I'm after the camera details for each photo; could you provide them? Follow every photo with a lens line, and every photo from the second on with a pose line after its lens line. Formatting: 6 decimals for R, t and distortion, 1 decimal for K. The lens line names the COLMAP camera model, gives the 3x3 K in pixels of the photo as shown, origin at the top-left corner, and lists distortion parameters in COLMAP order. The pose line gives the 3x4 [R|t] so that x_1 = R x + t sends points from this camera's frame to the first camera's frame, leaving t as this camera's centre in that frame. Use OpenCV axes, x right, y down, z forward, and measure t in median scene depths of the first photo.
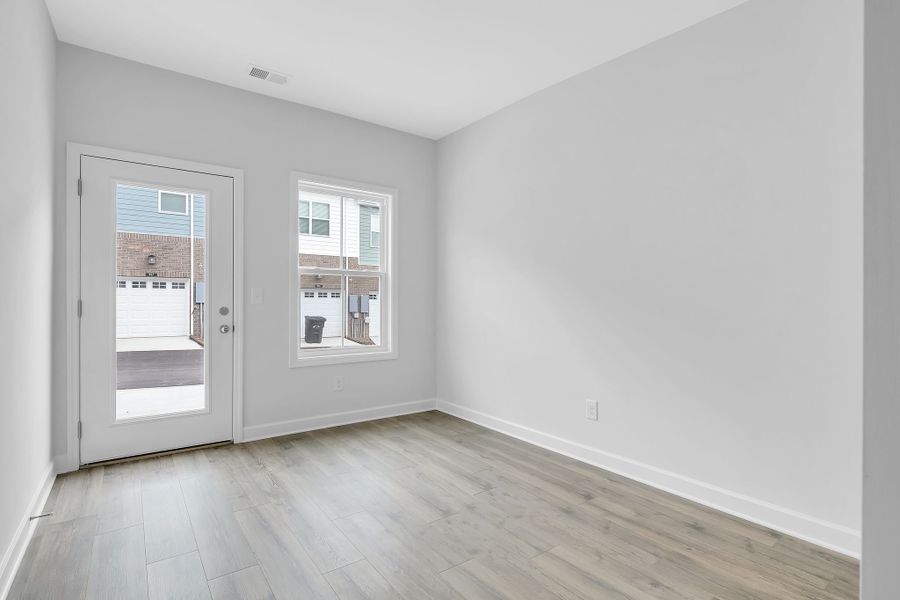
lens RADIAL K [[442.4, 0, 450.0], [0, 442.4, 300.0], [0, 0, 1]] dist [-0.000884, -0.000210]
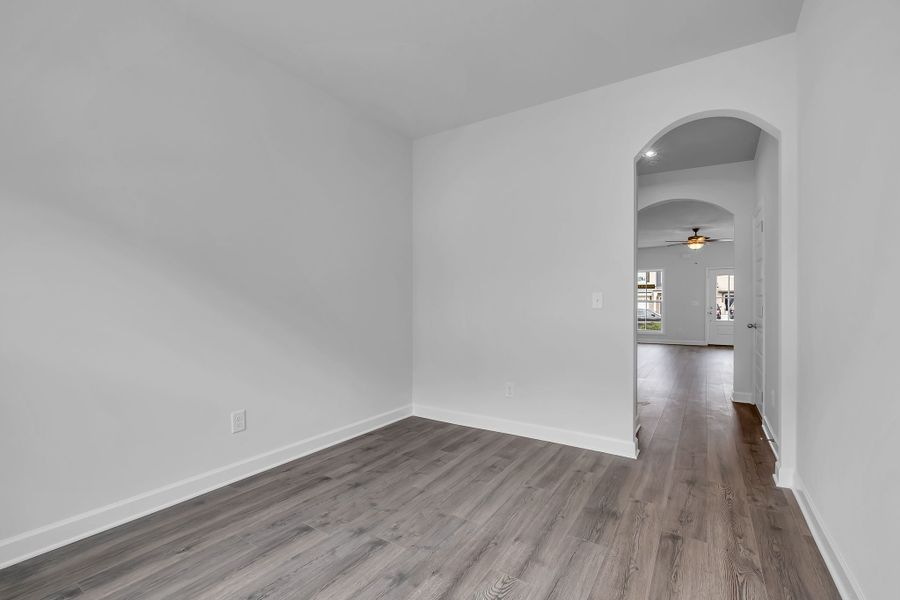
lens RADIAL K [[392.1, 0, 450.0], [0, 392.1, 300.0], [0, 0, 1]] dist [-0.002020, -0.000407]
pose [[-0.351622, 0.009883, 0.936090, -0.753995], [-0.001650, 0.999936, -0.011177, 0.000390], [-0.936140, -0.005475, -0.351584, 1.077047]]
